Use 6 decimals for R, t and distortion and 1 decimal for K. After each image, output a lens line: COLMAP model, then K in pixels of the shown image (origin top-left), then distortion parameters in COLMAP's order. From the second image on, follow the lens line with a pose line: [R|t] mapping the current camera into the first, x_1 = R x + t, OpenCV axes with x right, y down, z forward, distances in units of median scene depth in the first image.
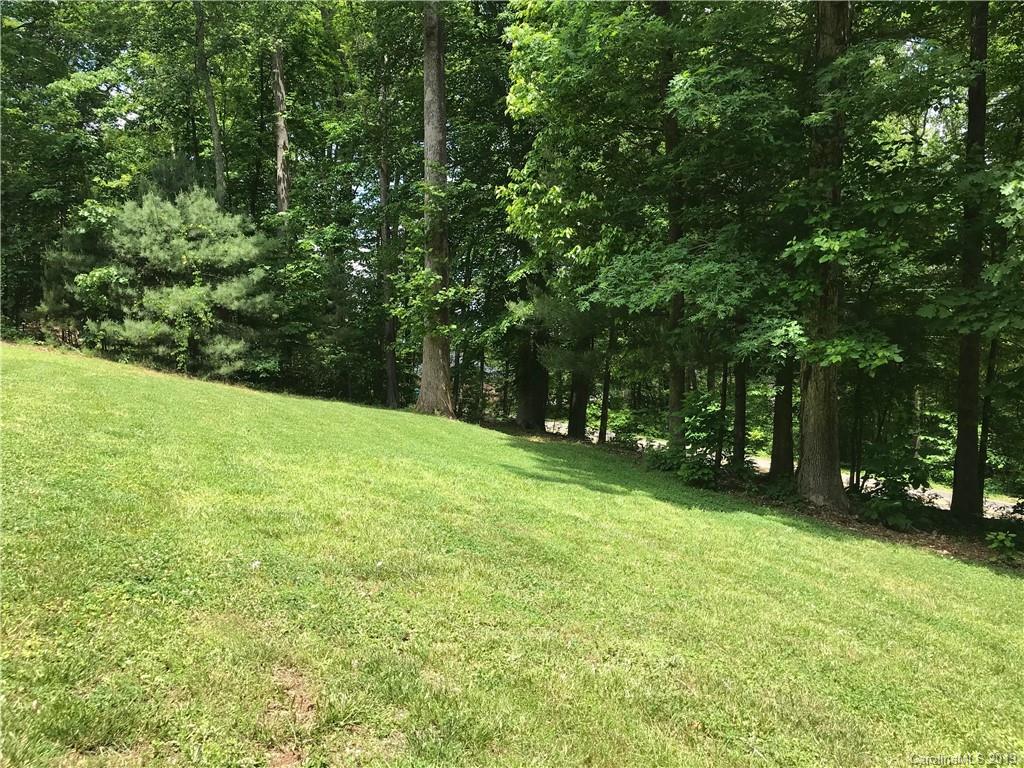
lens RADIAL K [[827.8, 0, 509.8], [0, 827.8, 380.4], [0, 0, 1]] dist [0.005746, 0.008584]
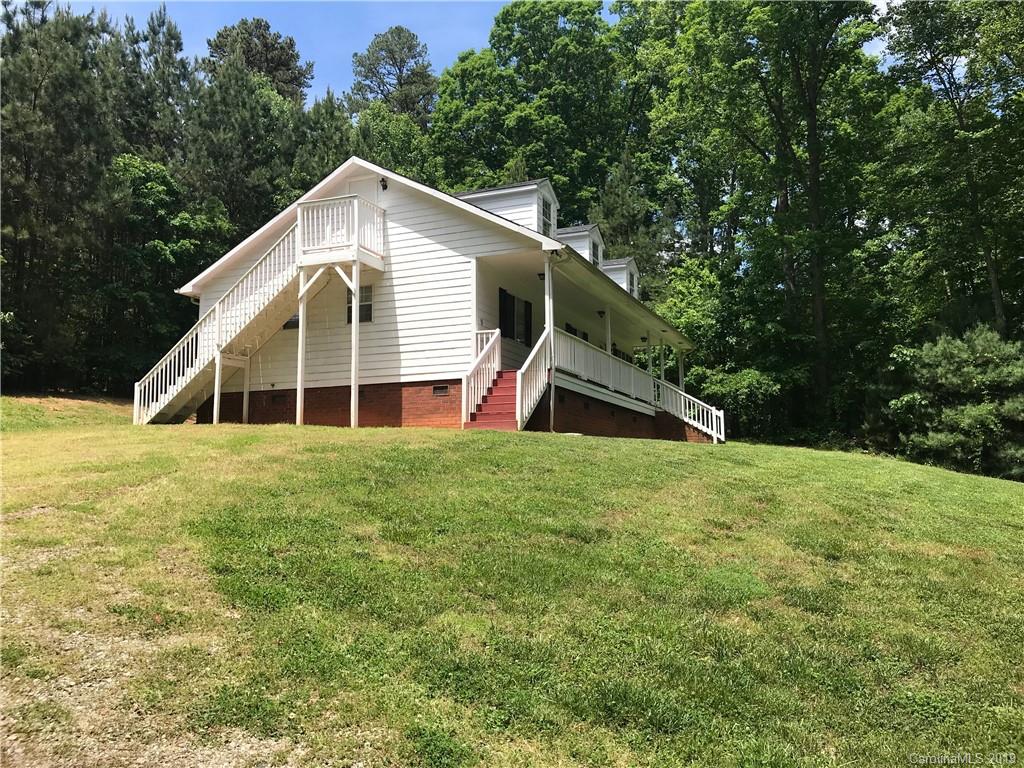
lens RADIAL K [[827.8, 0, 509.2], [0, 827.8, 374.8], [0, 0, 1]] dist [0.005746, 0.008584]
pose [[0.658253, -0.092361, -0.747109, 0.085259], [-0.017769, 0.990262, -0.138076, 0.029087], [0.752587, 0.104164, 0.650202, -0.352174]]
